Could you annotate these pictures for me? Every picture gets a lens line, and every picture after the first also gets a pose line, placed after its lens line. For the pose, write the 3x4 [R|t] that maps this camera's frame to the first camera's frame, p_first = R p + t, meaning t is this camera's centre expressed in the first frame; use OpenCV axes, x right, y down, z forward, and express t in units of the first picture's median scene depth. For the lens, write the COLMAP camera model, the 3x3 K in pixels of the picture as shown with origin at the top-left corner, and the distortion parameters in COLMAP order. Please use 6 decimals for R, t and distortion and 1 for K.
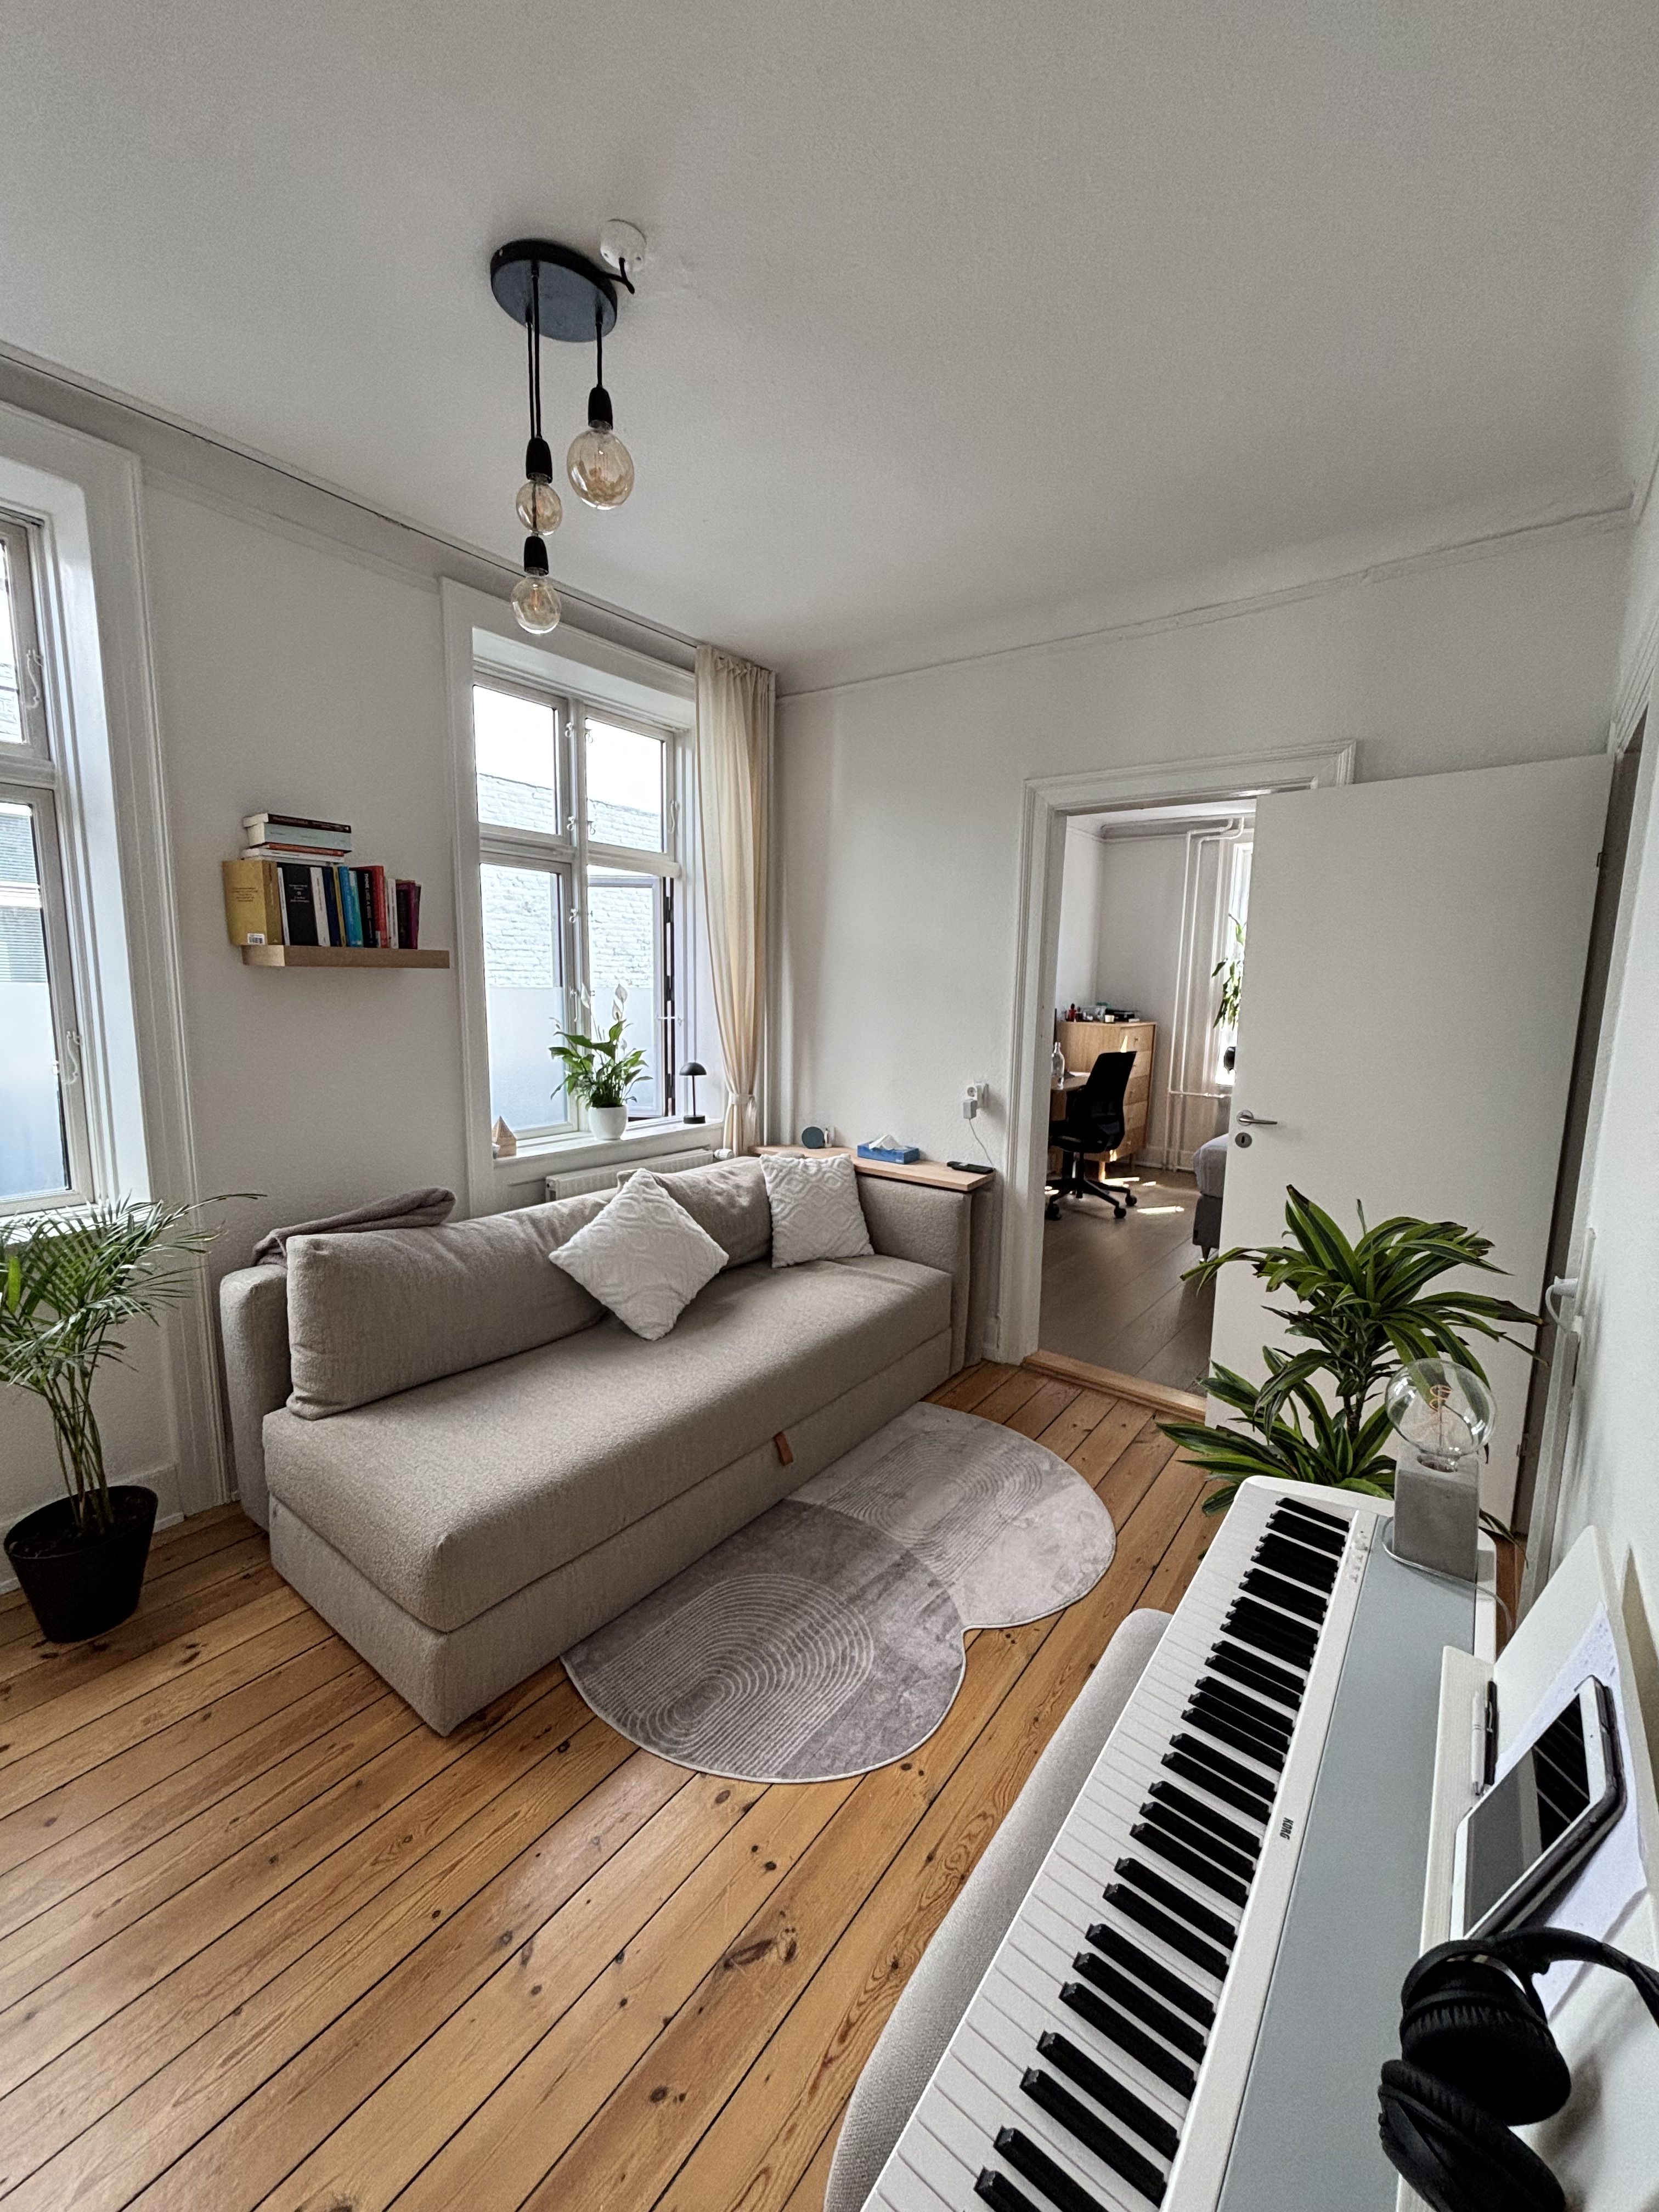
lens RADIAL K [[885.1, 0, 829.2], [0, 885.1, 1100.7], [0, 0, 1]] dist [-0.002457, 0.000085]
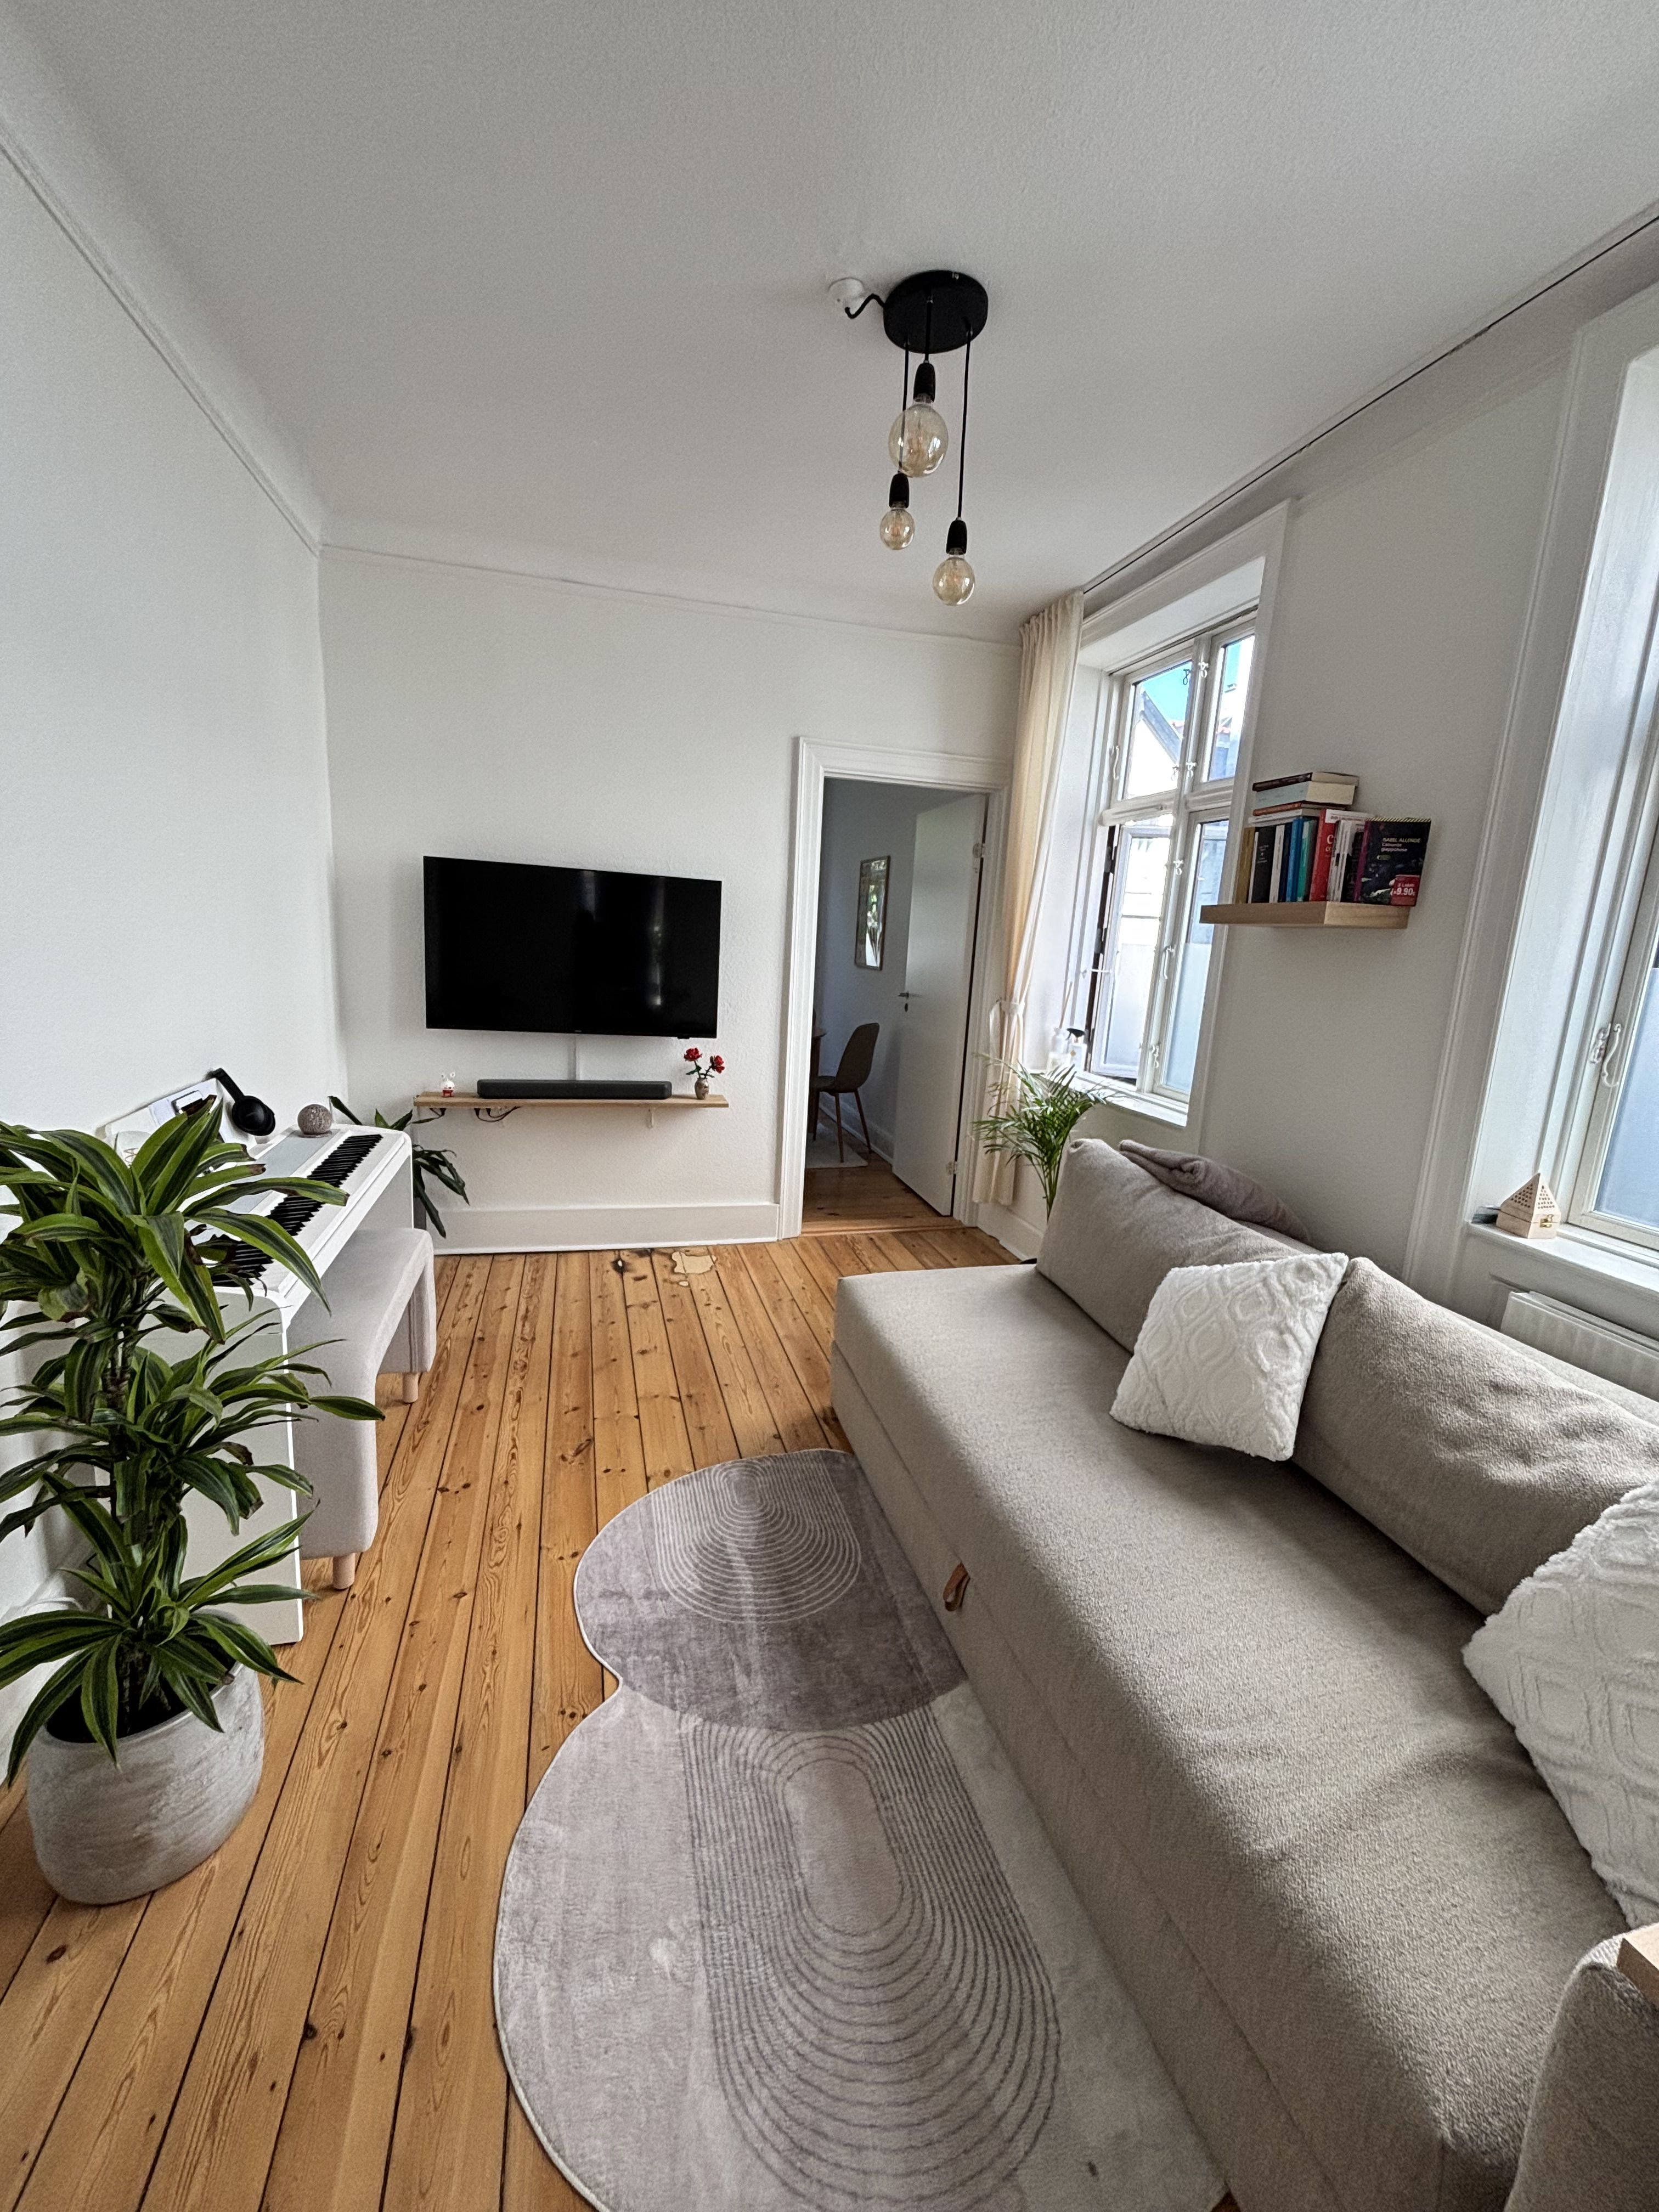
lens RADIAL K [[885.1, 0, 829.2], [0, 885.1, 1100.7], [0, 0, 1]] dist [-0.002457, 0.000085]
pose [[-0.606196, 0.101493, -0.788813, 0.537196], [-0.172928, 0.951275, 0.255289, -0.134840], [0.776287, 0.291163, -0.559108, 1.244677]]
